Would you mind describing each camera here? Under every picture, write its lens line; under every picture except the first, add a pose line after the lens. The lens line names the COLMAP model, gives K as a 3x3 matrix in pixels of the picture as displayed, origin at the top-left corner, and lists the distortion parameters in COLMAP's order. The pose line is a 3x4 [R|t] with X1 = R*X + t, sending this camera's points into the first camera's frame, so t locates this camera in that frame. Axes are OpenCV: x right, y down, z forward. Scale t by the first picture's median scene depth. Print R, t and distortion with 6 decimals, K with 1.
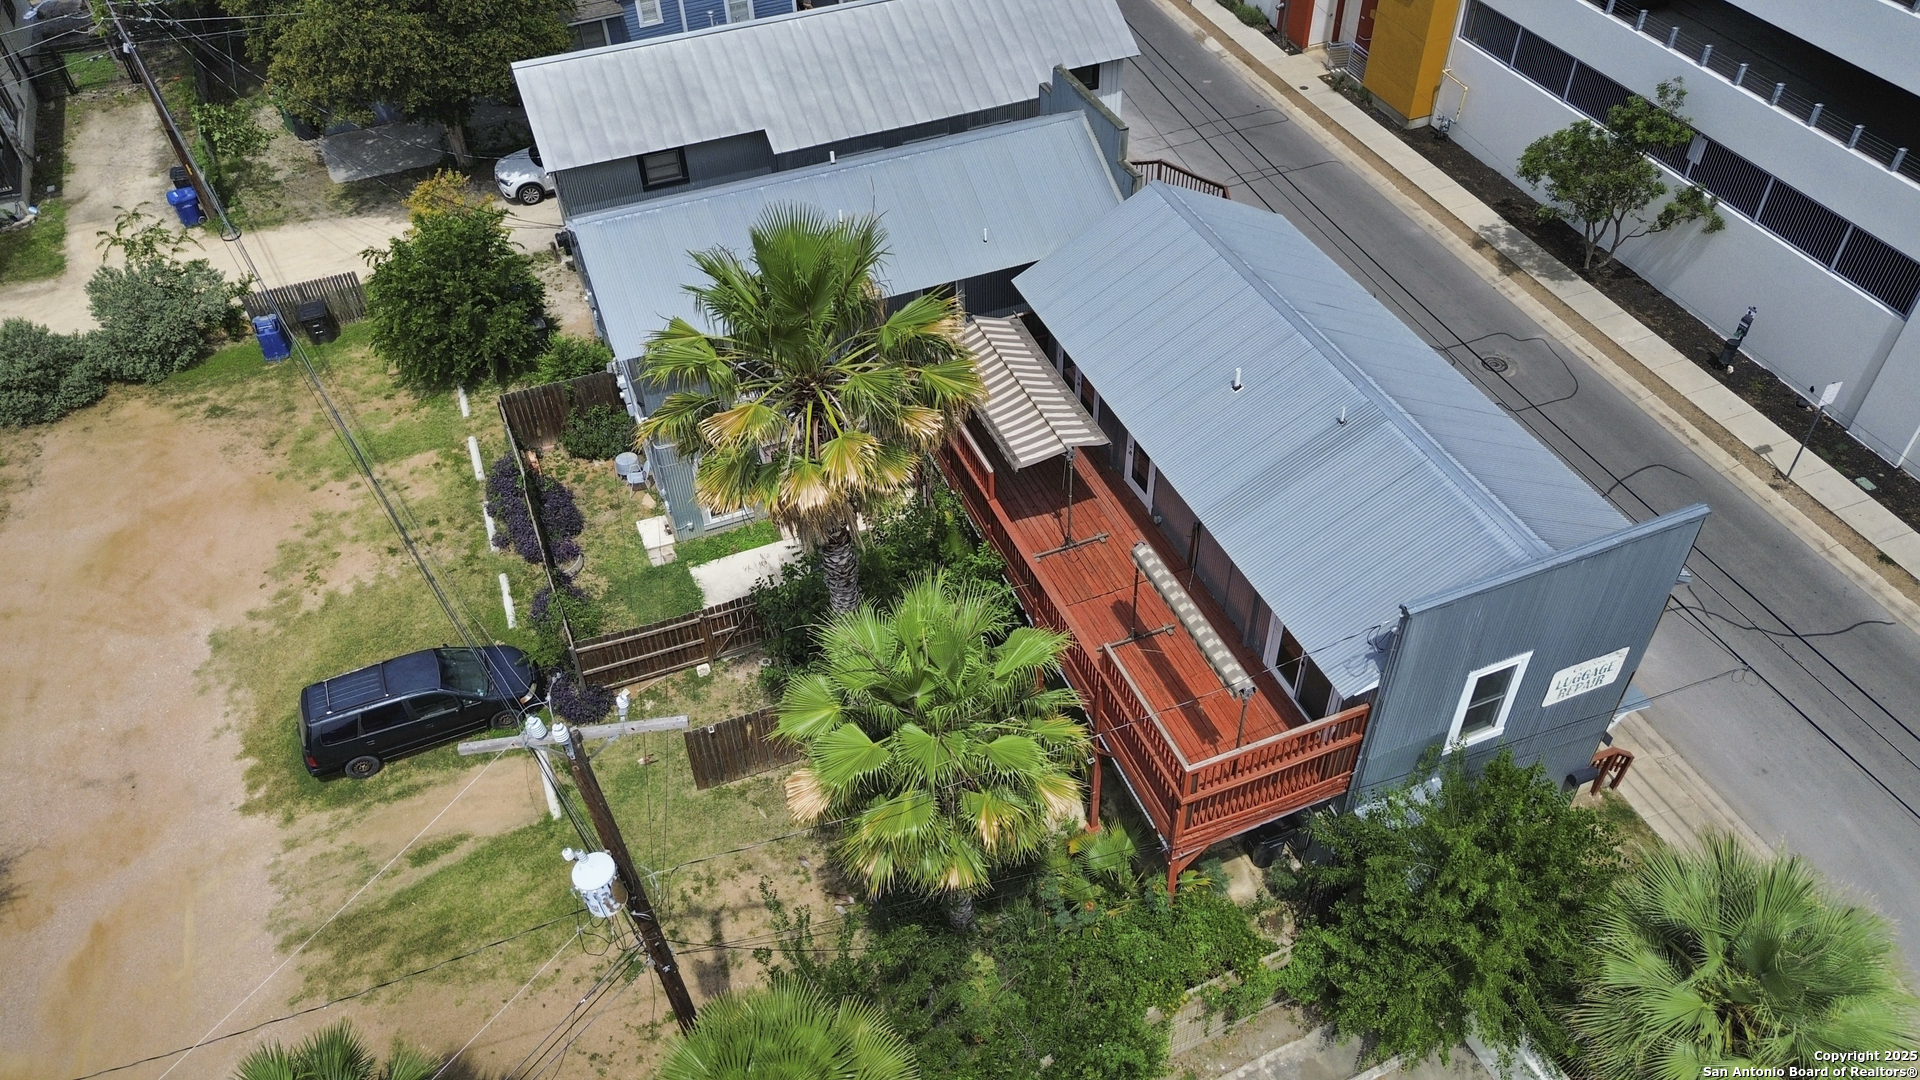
lens RADIAL K [[1364.9, 0, 960.0], [0, 1364.9, 540.0], [0, 0, 1]] dist [0.067383, -0.060676]
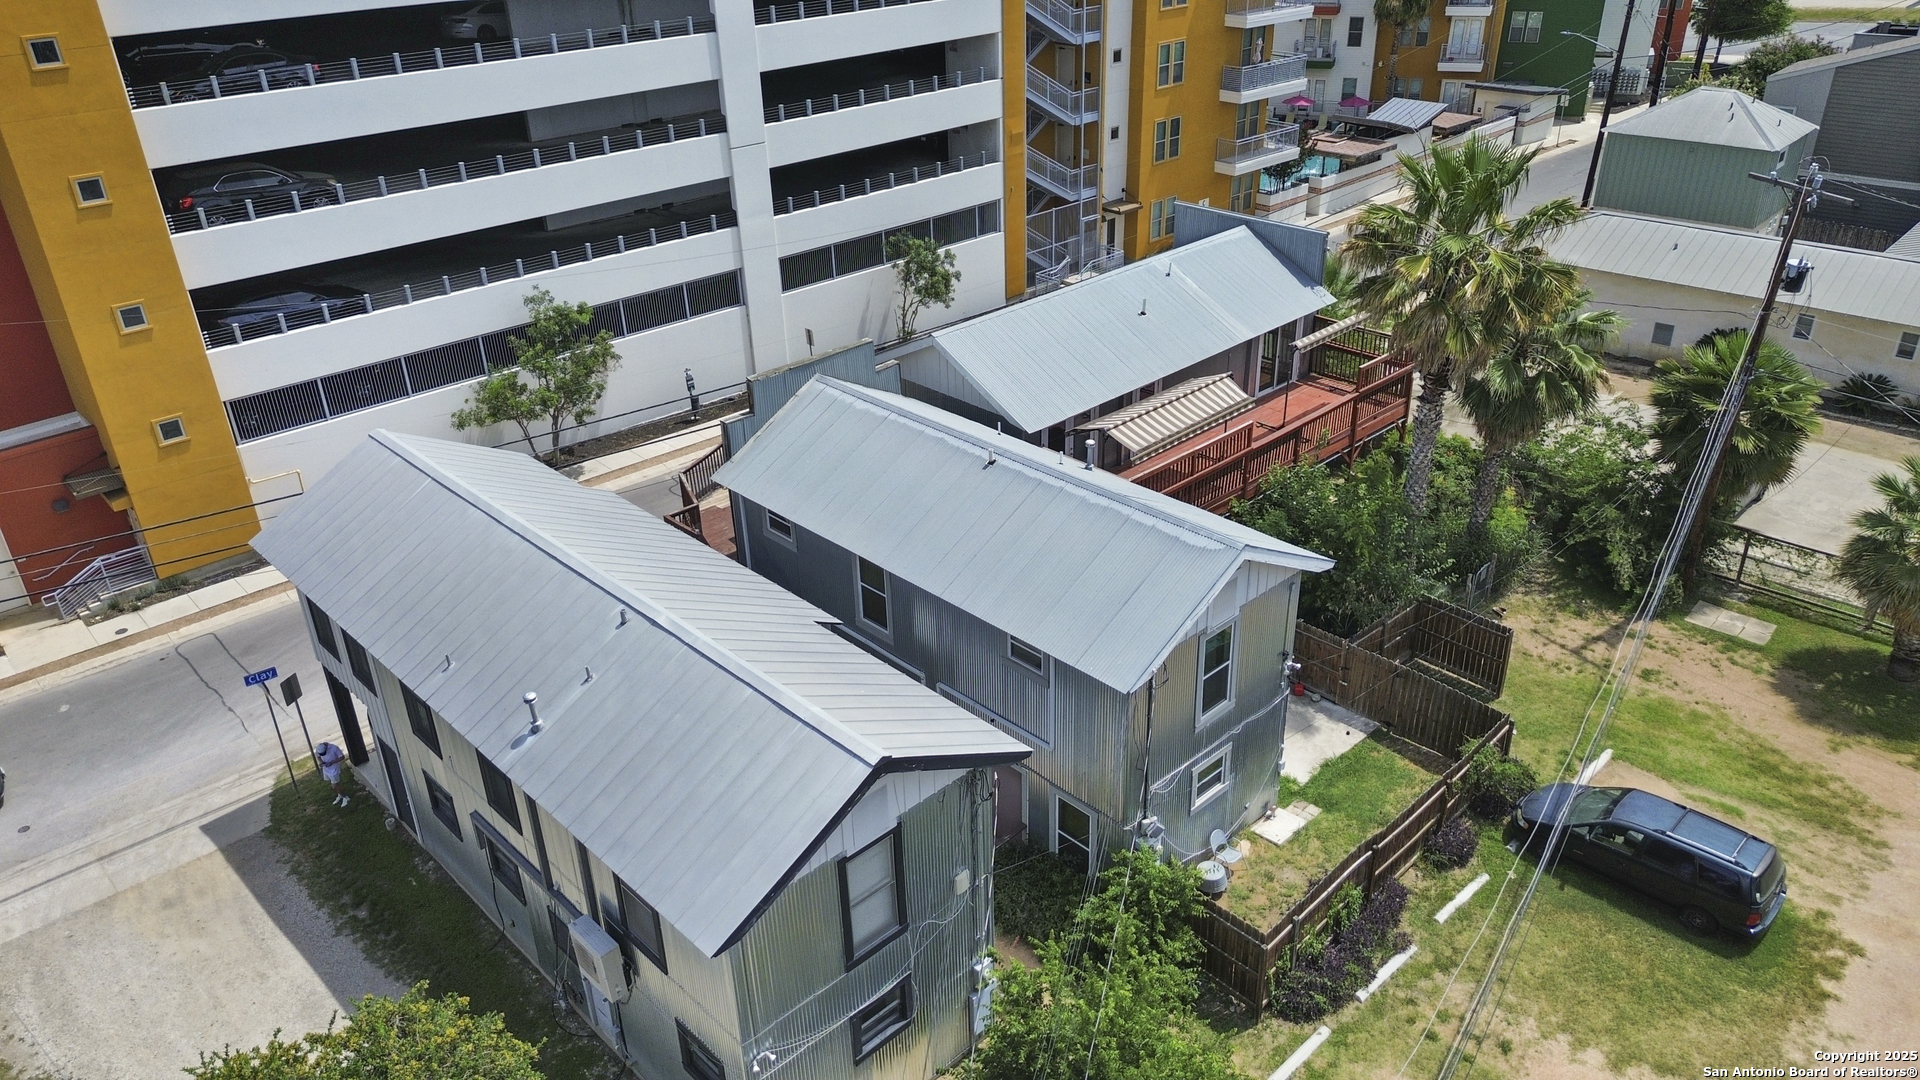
lens RADIAL K [[1364.9, 0, 960.0], [0, 1364.9, 540.0], [0, 0, 1]] dist [0.067383, -0.060676]
pose [[-0.371184, -0.407263, 0.834482, -0.791978], [0.664070, 0.511716, 0.545123, -0.697902], [-0.649026, 0.756494, 0.080511, 0.921312]]
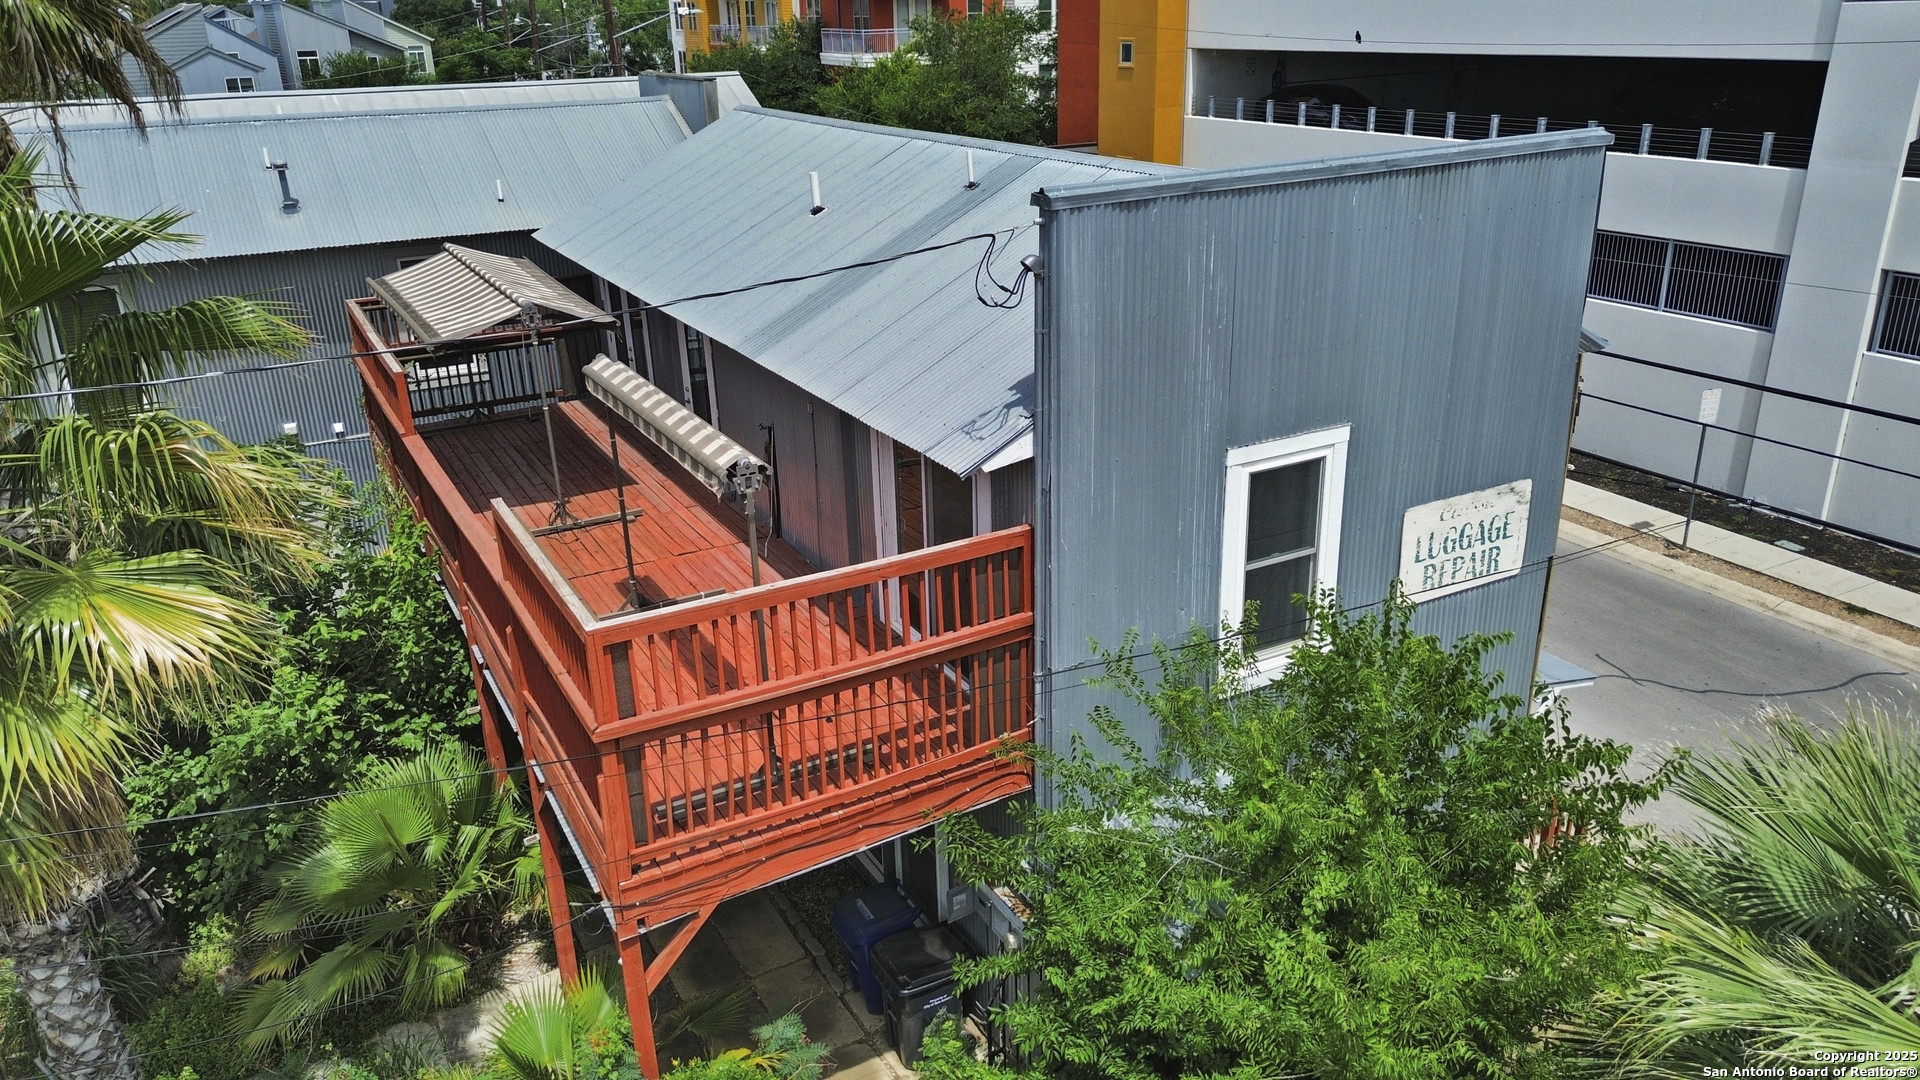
lens RADIAL K [[1362.2, 0, 960.0], [0, 1362.2, 540.0], [0, 0, 1]] dist [0.033289, -0.000721]
pose [[0.992615, -0.045033, 0.112639, 0.147837], [0.084344, 0.923576, -0.374024, 0.194320], [-0.087187, 0.380763, 0.920553, 0.387810]]
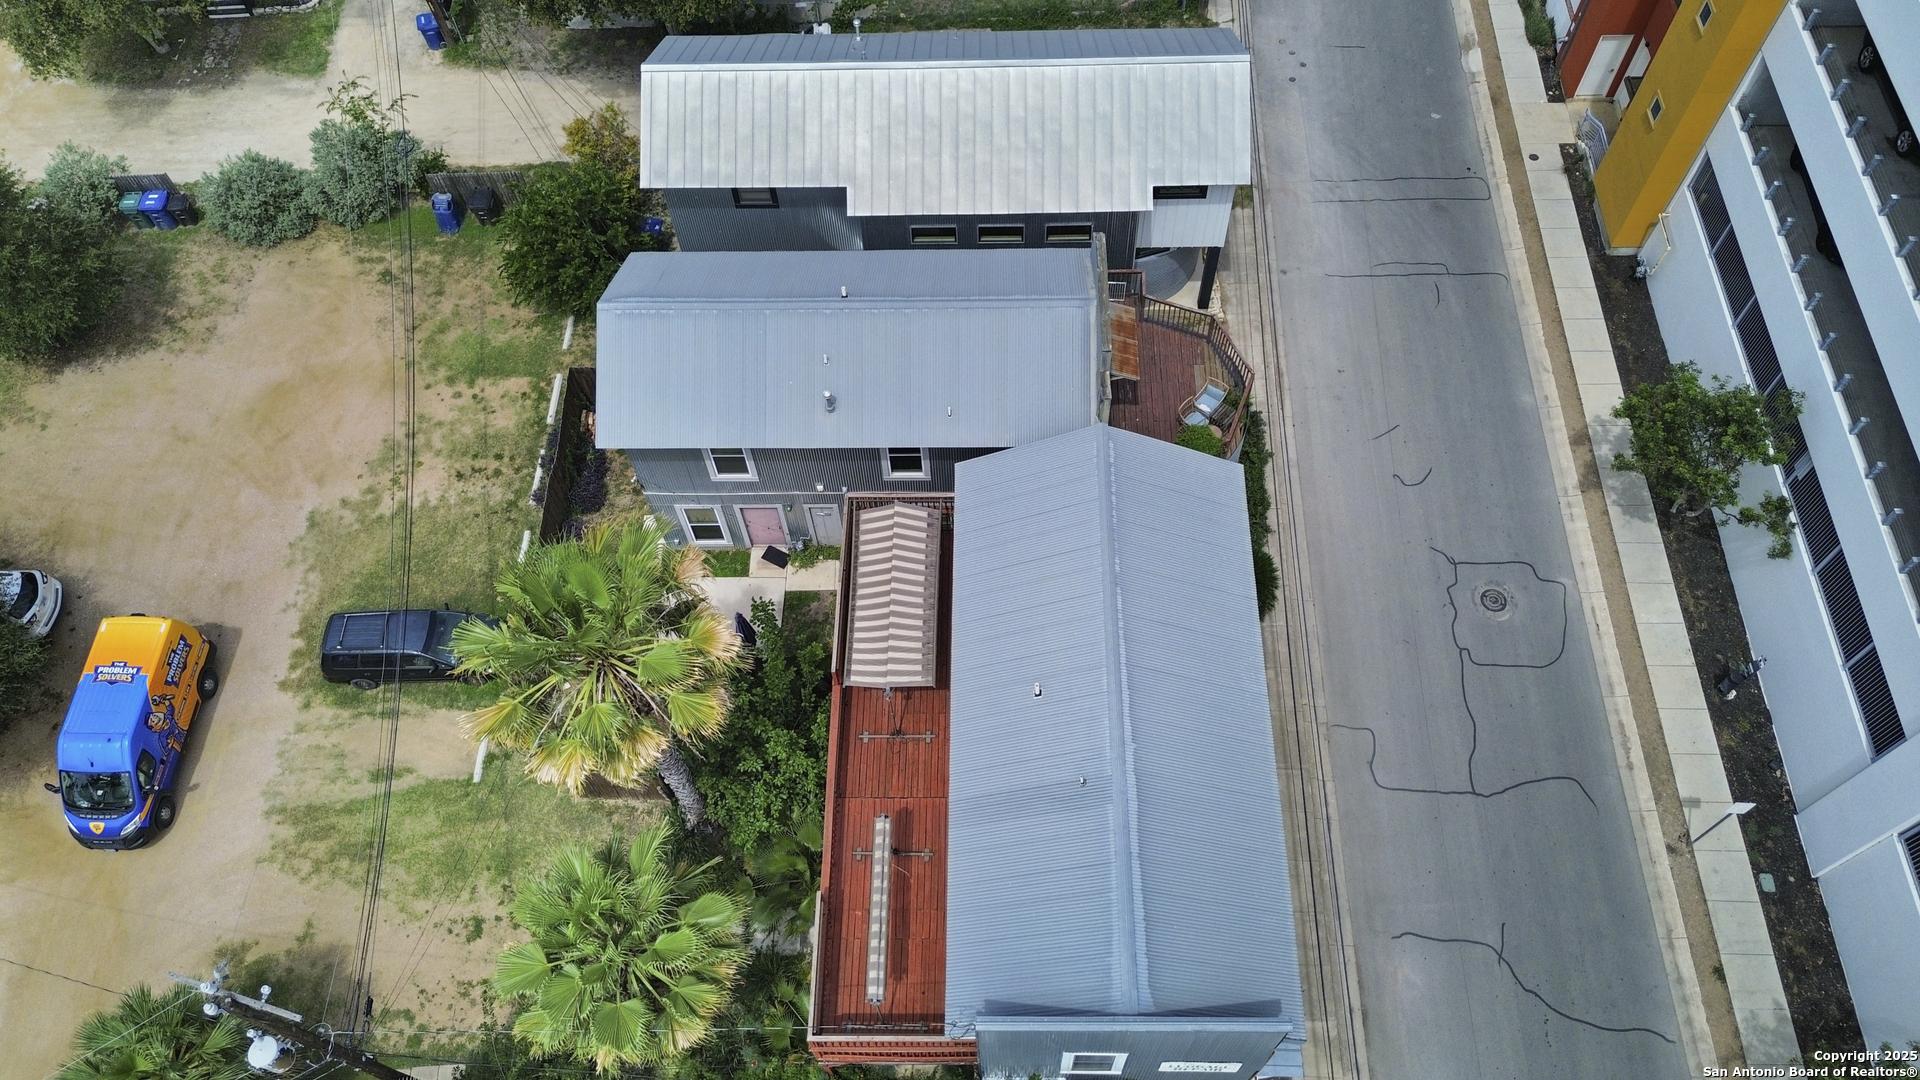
lens RADIAL K [[1370.5, 0, 960.0], [0, 1370.5, 540.0], [0, 0, 1]] dist [0.041447, -0.001582]
pose [[0.922803, 0.331098, -0.197001, 0.249007], [-0.261108, 0.913452, 0.312135, -0.430132], [0.283298, -0.236601, 0.929388, -0.013305]]
